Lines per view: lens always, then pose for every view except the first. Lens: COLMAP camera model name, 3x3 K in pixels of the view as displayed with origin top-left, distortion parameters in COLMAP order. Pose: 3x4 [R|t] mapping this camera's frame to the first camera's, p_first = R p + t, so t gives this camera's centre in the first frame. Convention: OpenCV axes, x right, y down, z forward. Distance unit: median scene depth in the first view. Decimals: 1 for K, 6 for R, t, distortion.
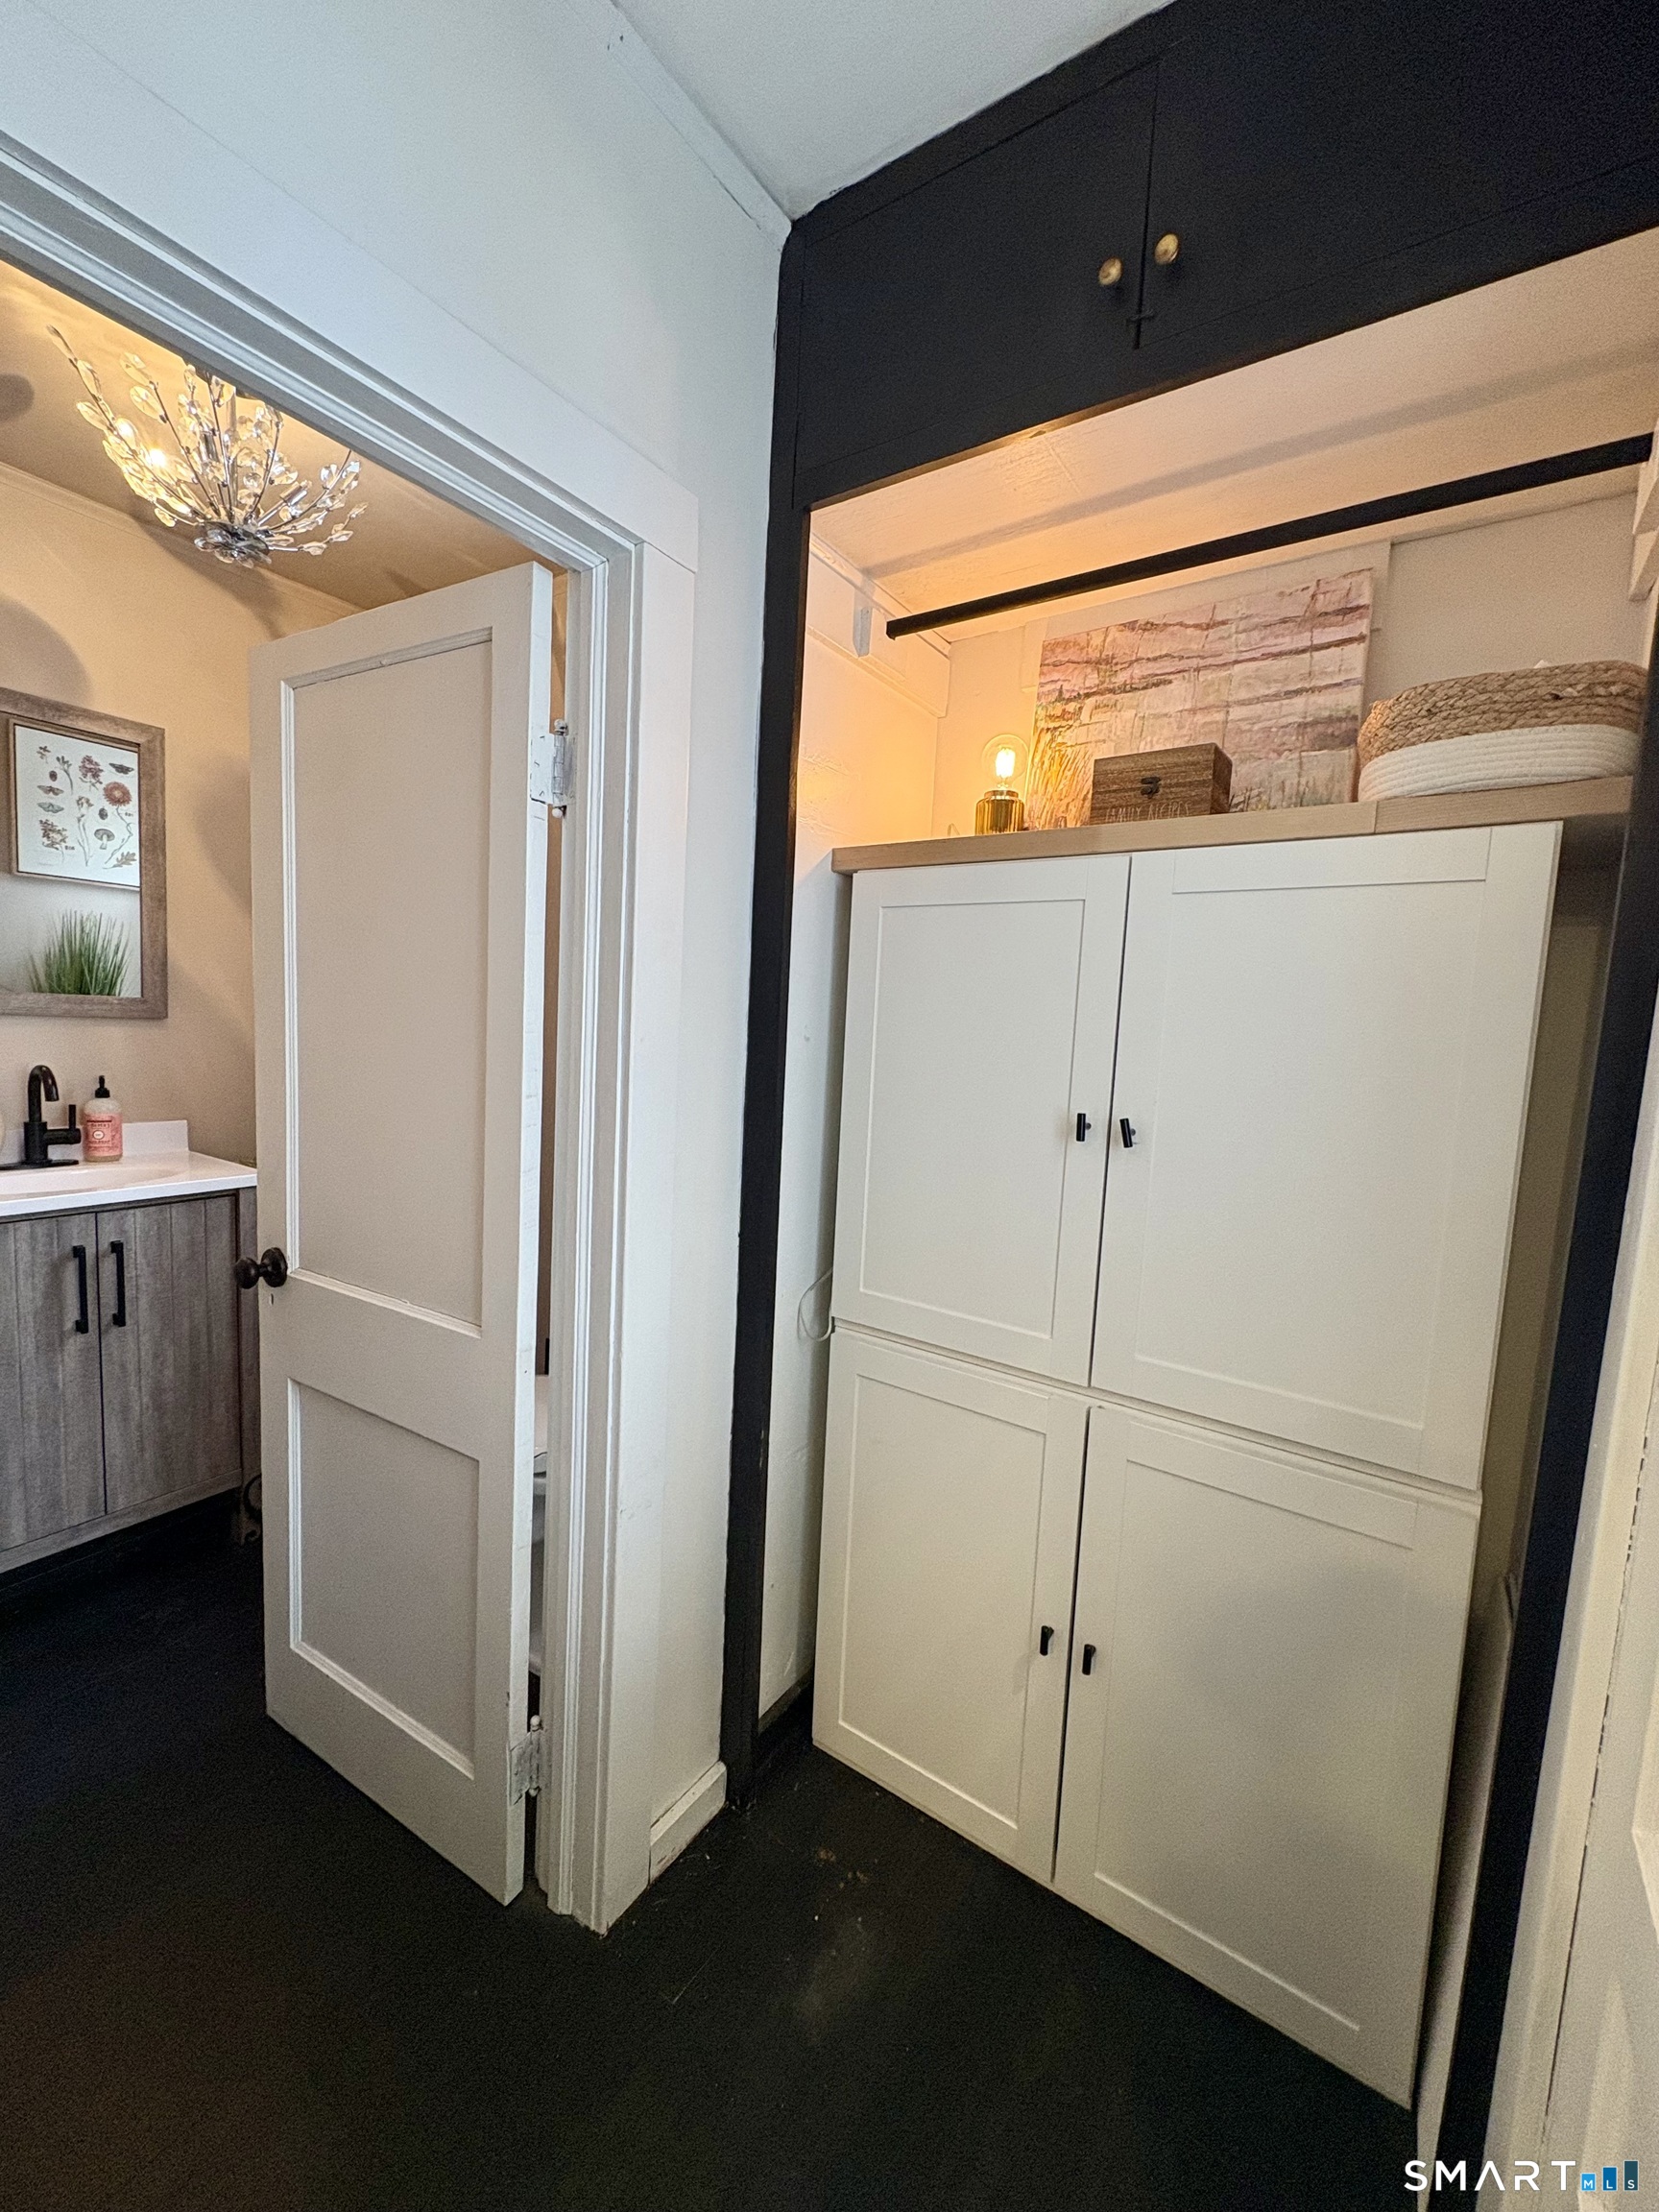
lens RADIAL K [[882.0, 0, 832.2], [0, 882.0, 1107.7], [0, 0, 1]] dist [0.002007, -0.000665]
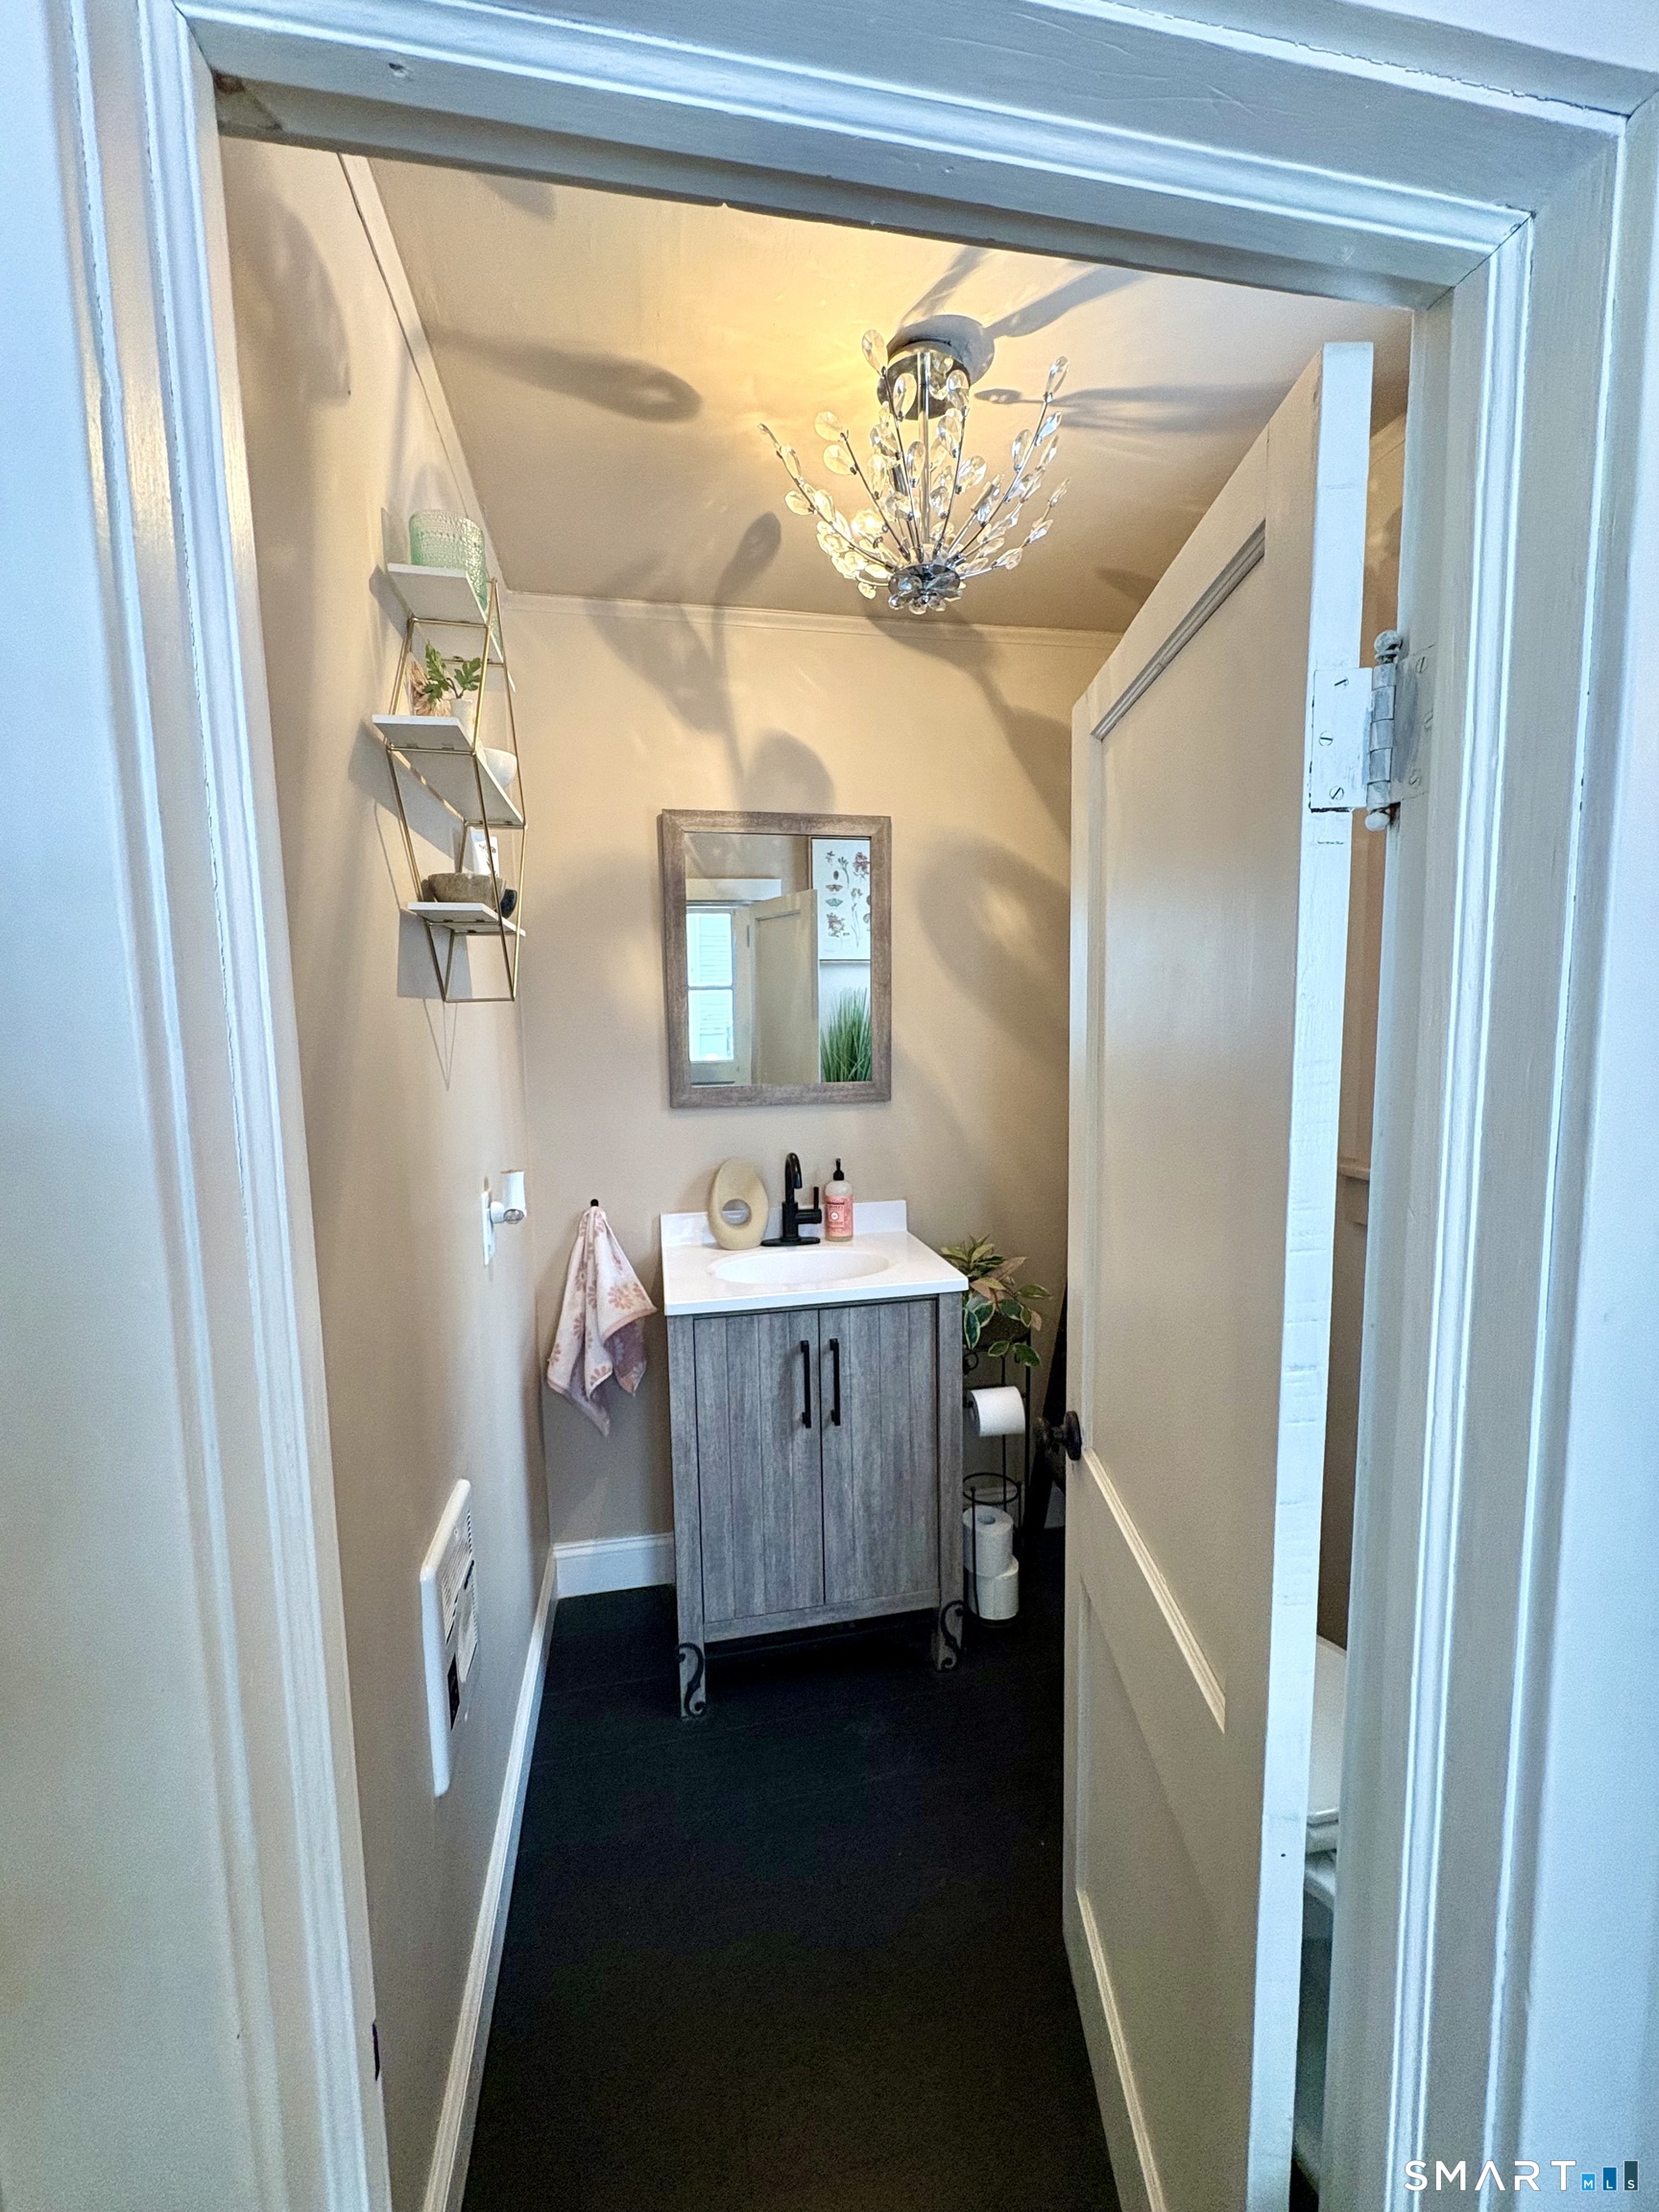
lens RADIAL K [[882.0, 0, 830.1], [0, 882.0, 1101.8], [0, 0, 1]] dist [0.002007, -0.000665]
pose [[0.715405, 0.004567, -0.698695, -0.115185], [-0.016596, 0.999808, -0.010458, -0.104083], [0.698513, 0.019077, 0.715343, 0.271056]]
